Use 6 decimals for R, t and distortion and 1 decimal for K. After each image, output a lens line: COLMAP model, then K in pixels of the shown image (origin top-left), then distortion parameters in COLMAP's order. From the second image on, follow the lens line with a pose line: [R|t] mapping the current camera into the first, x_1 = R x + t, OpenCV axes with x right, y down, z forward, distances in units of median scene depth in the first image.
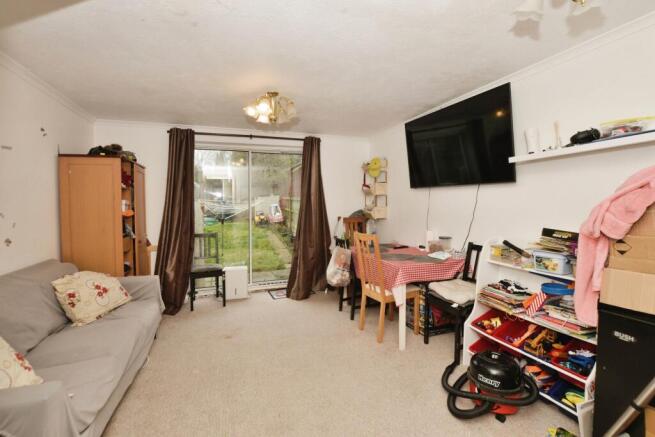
lens RADIAL K [[294.3, 0, 327.6], [0, 294.3, 217.1], [0, 0, 1]] dist [-0.031632, 0.003898]
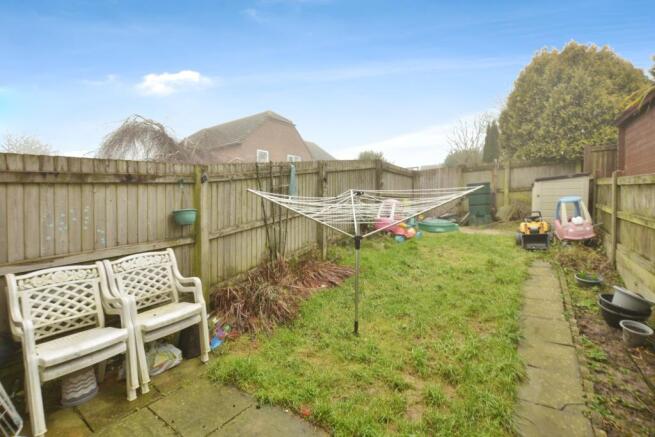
lens RADIAL K [[294.3, 0, 327.5], [0, 294.3, 216.8], [0, 0, 1]] dist [-0.031632, 0.003898]
pose [[0.577391, 0.023569, -0.816128, -0.041307], [-0.025542, 0.999615, 0.010798, -0.010393], [0.816068, 0.014611, 0.577771, 0.473117]]
